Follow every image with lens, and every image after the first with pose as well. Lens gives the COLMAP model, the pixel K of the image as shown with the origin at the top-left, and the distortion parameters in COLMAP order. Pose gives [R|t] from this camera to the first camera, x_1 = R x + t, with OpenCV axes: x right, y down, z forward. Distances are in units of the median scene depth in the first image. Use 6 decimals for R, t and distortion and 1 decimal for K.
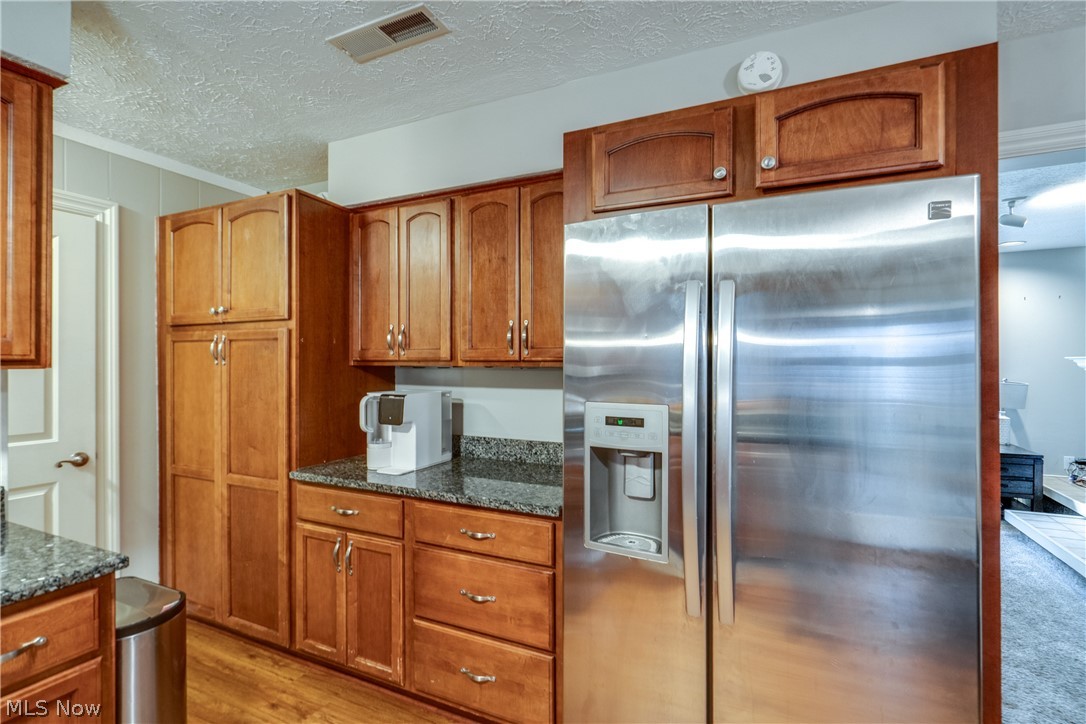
lens RADIAL K [[480.6, 0, 567.0], [0, 480.6, 365.3], [0, 0, 1]] dist [-0.003114, 0.000243]
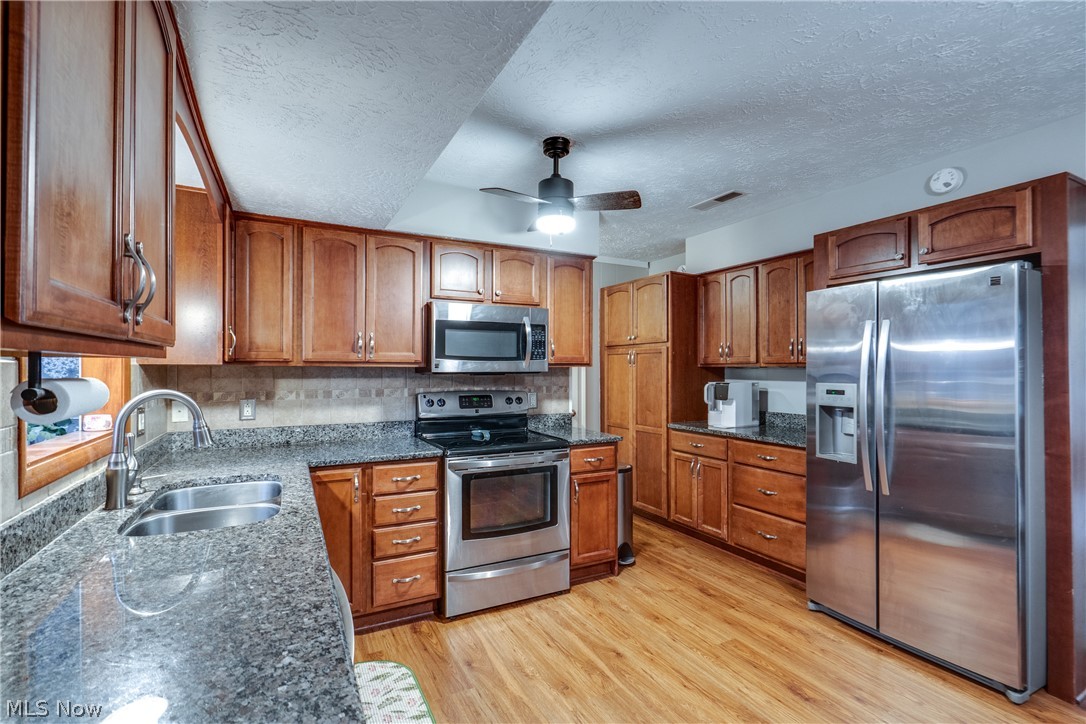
lens RADIAL K [[480.6, 0, 567.0], [0, 480.6, 365.3], [0, 0, 1]] dist [-0.003114, 0.000243]
pose [[0.781824, -0.005708, -0.623474, 0.283860], [-0.002679, 0.999918, -0.012514, 0.019896], [0.623494, 0.011454, 0.781744, -0.713971]]
